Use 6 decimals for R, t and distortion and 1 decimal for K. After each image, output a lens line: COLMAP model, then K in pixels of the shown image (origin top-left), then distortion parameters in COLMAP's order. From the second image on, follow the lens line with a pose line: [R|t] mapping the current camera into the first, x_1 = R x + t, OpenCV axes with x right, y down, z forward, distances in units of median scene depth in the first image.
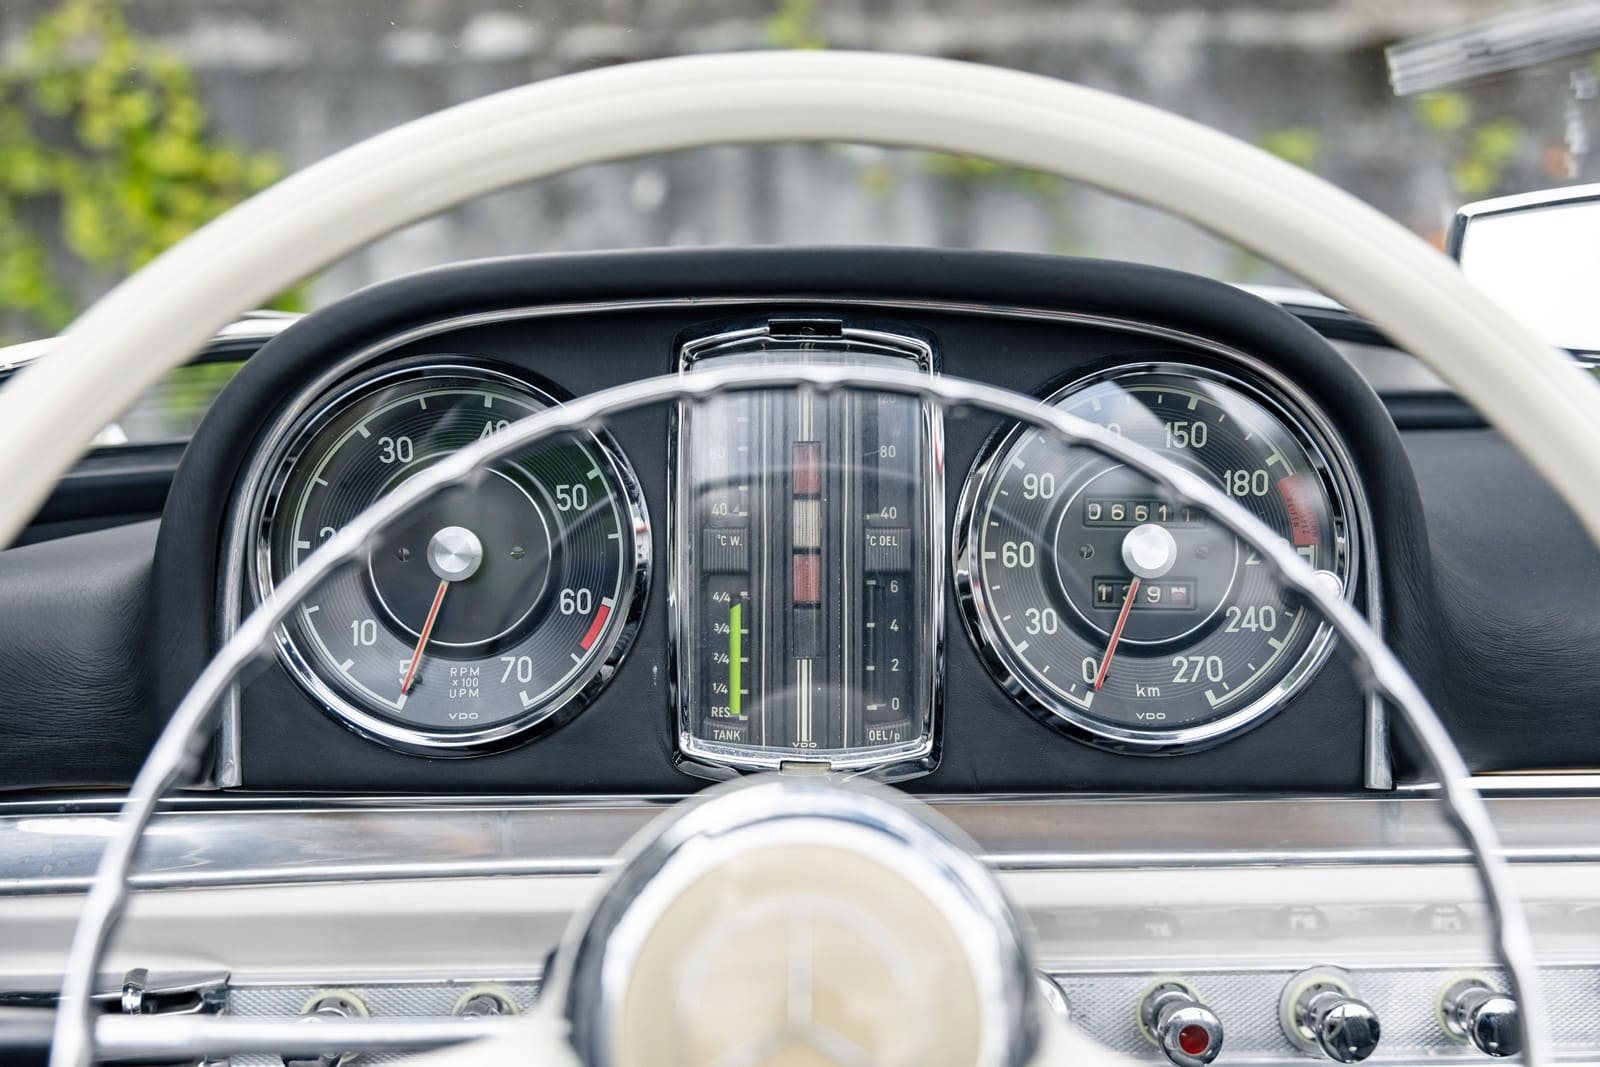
lens RADIAL K [[1617.7, 0, 801.4], [0, 1617.7, 511.6], [0, 0, 1]] dist [-0.002657, -0.021490]
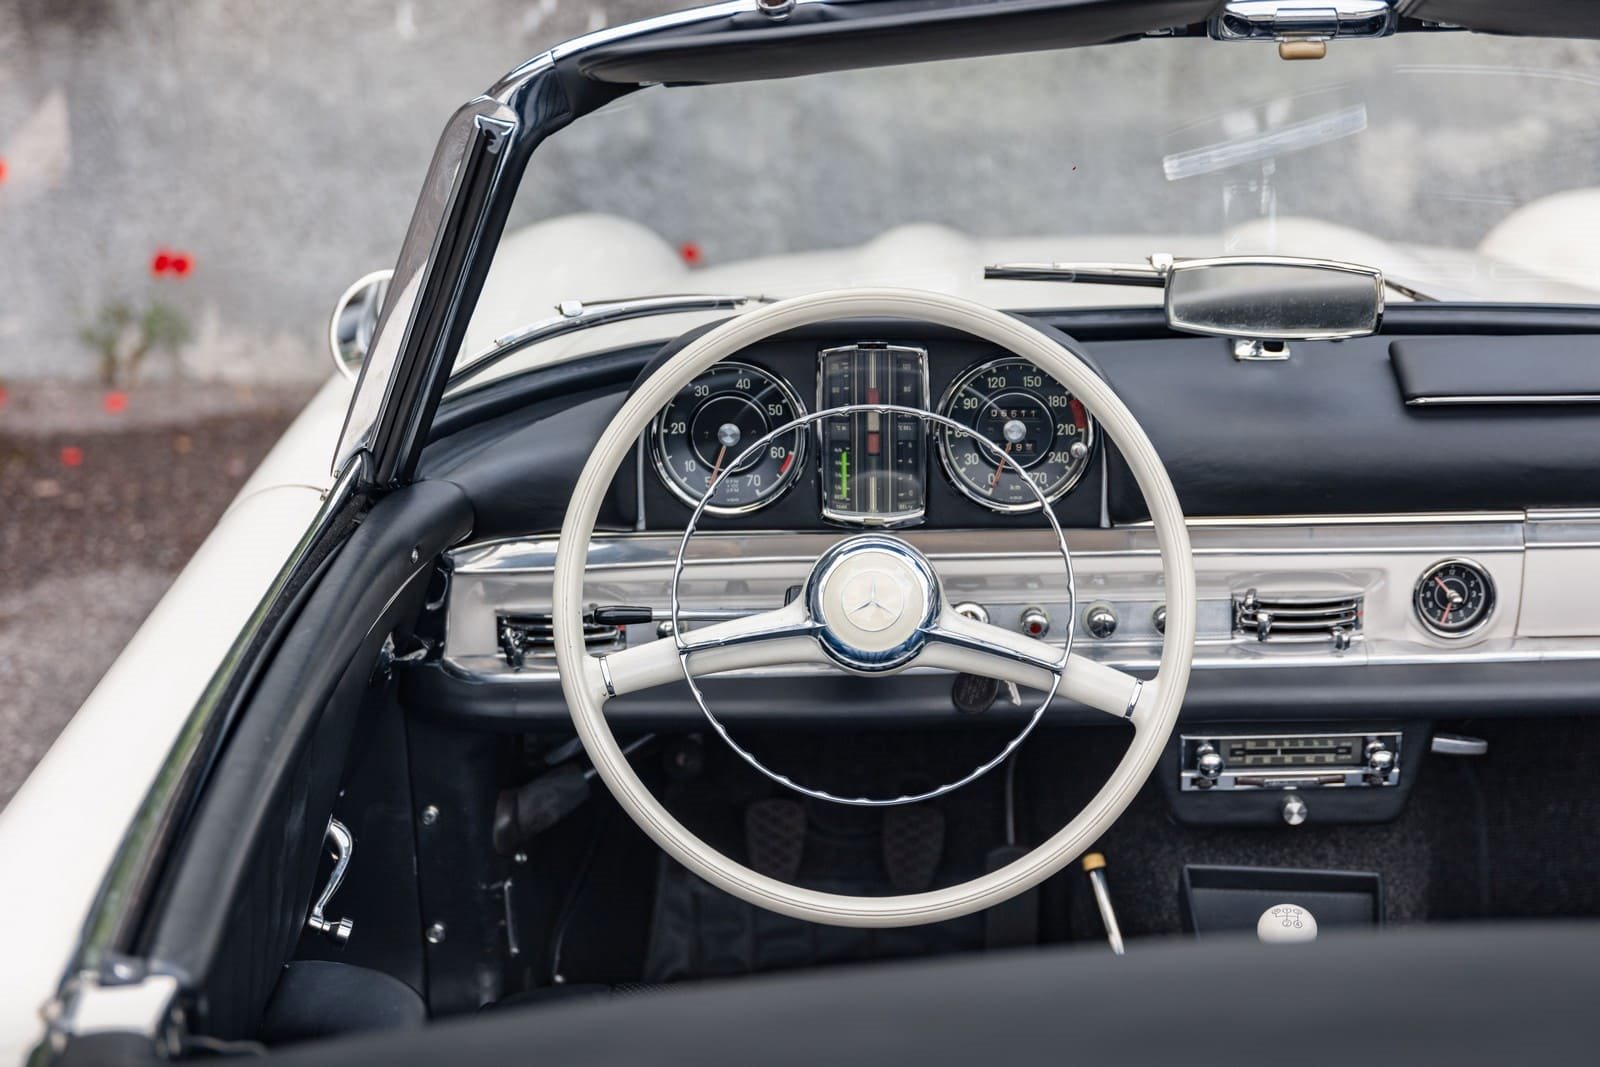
lens RADIAL K [[2331.1, 0, 803.1], [0, 2331.1, 534.7], [0, 0, 1]] dist [-0.007412, 0.022022]
pose [[0.999452, -0.007247, -0.032308, 0.009445], [0.013860, 0.977723, 0.209441, -0.552932], [0.030071, -0.209774, 0.977287, -2.423644]]
